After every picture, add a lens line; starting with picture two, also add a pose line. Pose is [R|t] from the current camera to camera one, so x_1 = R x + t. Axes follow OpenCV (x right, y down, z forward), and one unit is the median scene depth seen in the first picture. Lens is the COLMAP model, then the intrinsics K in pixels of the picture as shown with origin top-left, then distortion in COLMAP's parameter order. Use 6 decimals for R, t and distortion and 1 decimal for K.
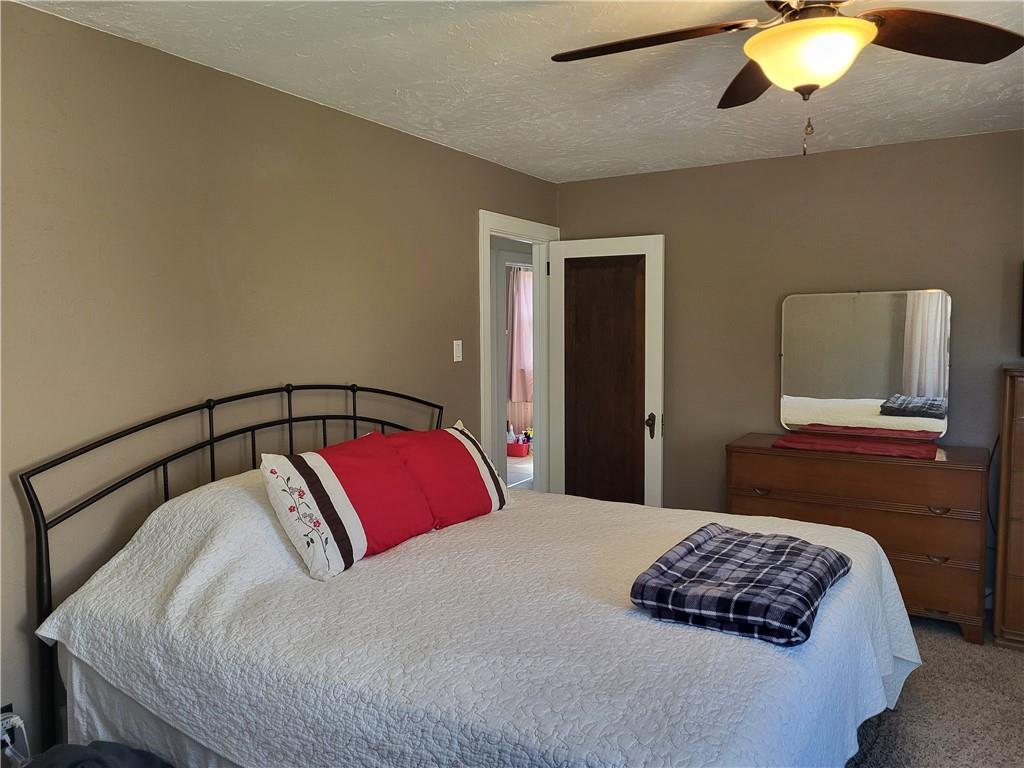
lens RADIAL K [[775.5, 0, 503.6], [0, 775.5, 382.0], [0, 0, 1]] dist [0.087659, -0.082195]
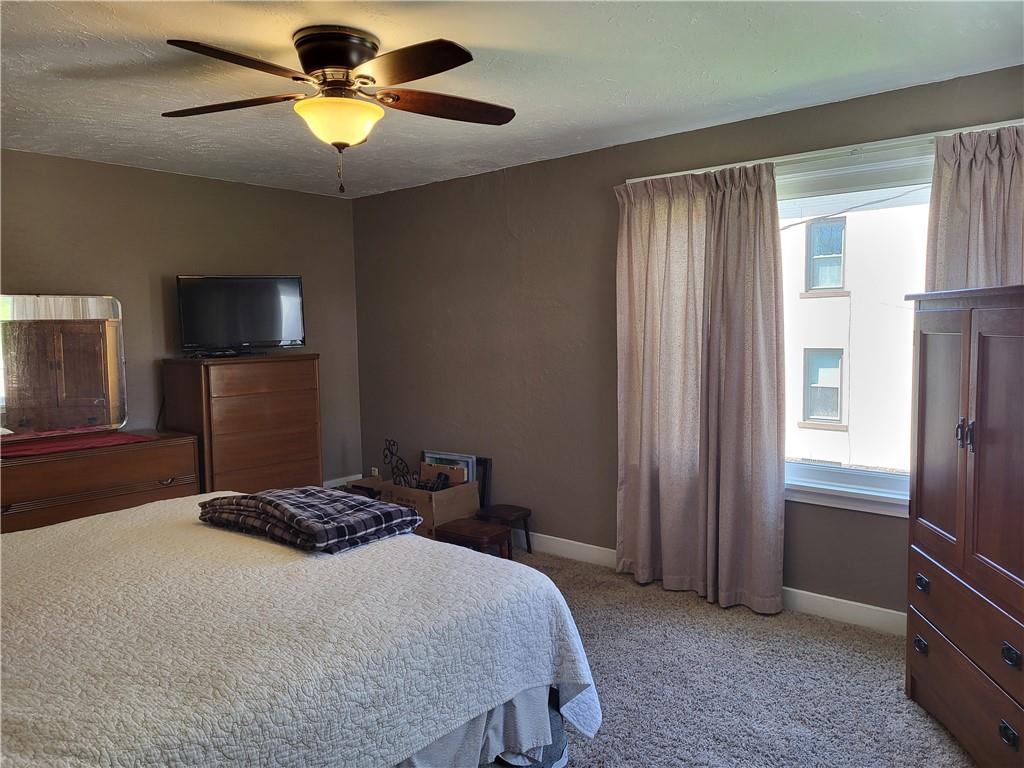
lens RADIAL K [[775.5, 0, 503.6], [0, 775.5, 382.0], [0, 0, 1]] dist [0.087659, -0.082195]
pose [[0.187326, -0.072358, 0.979629, -0.965993], [0.092331, 0.994165, 0.055776, -0.009152], [-0.977949, 0.080002, 0.192914, 0.497414]]
